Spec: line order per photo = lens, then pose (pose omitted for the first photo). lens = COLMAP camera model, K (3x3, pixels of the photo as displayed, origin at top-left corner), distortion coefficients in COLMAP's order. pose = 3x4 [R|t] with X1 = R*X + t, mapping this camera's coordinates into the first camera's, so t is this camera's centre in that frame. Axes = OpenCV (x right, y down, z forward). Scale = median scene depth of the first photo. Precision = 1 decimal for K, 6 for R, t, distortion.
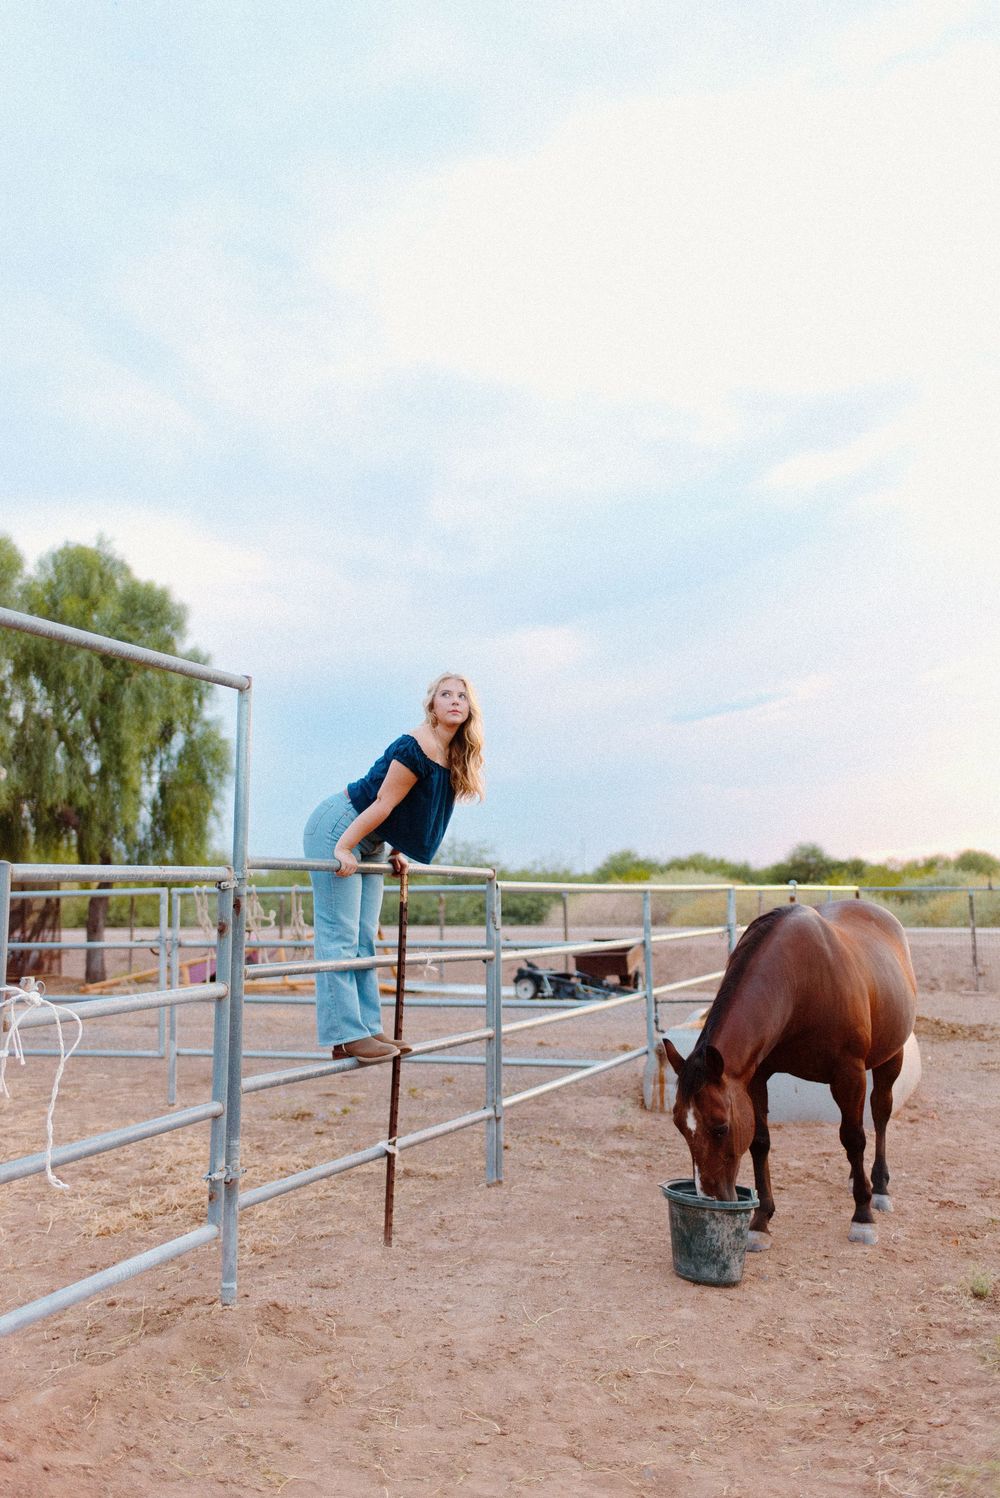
lens RADIAL K [[1498.0, 0, 500.0], [0, 1498.0, 749.0], [0, 0, 1]] dist [0.094268, -0.016672]
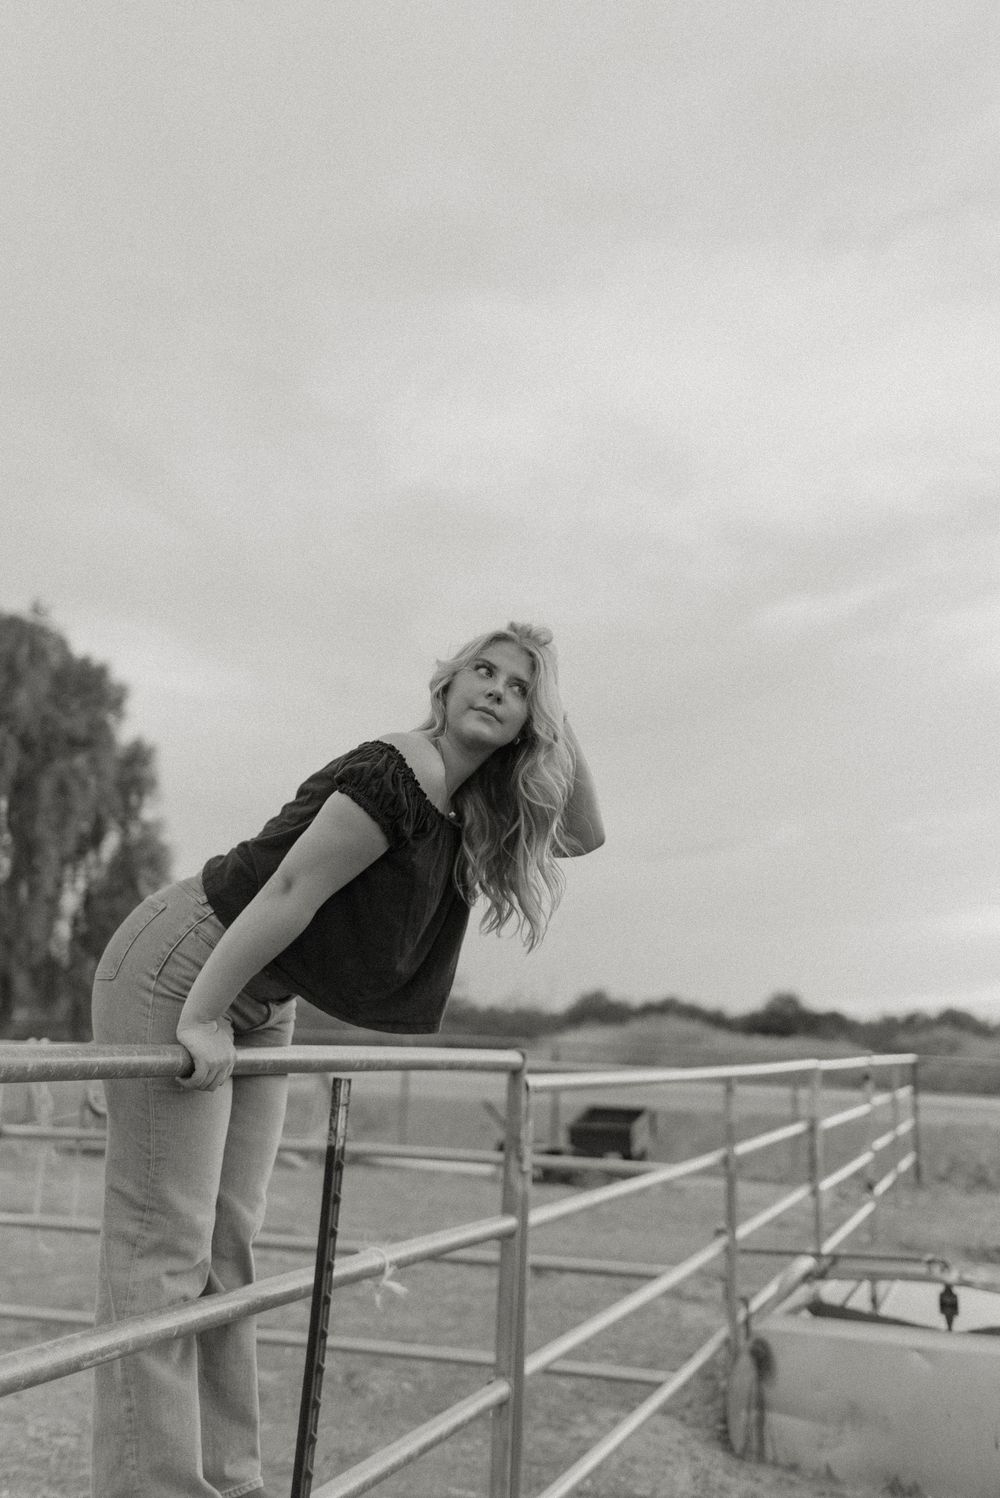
lens RADIAL K [[1498.0, 0, 500.0], [0, 1498.0, 749.0], [0, 0, 1]] dist [0.094268, -0.016672]
pose [[0.998746, 0.048267, 0.013269, -0.007958], [-0.046919, 0.995019, -0.087957, 0.007110], [-0.017448, 0.087224, 0.996036, 0.158160]]
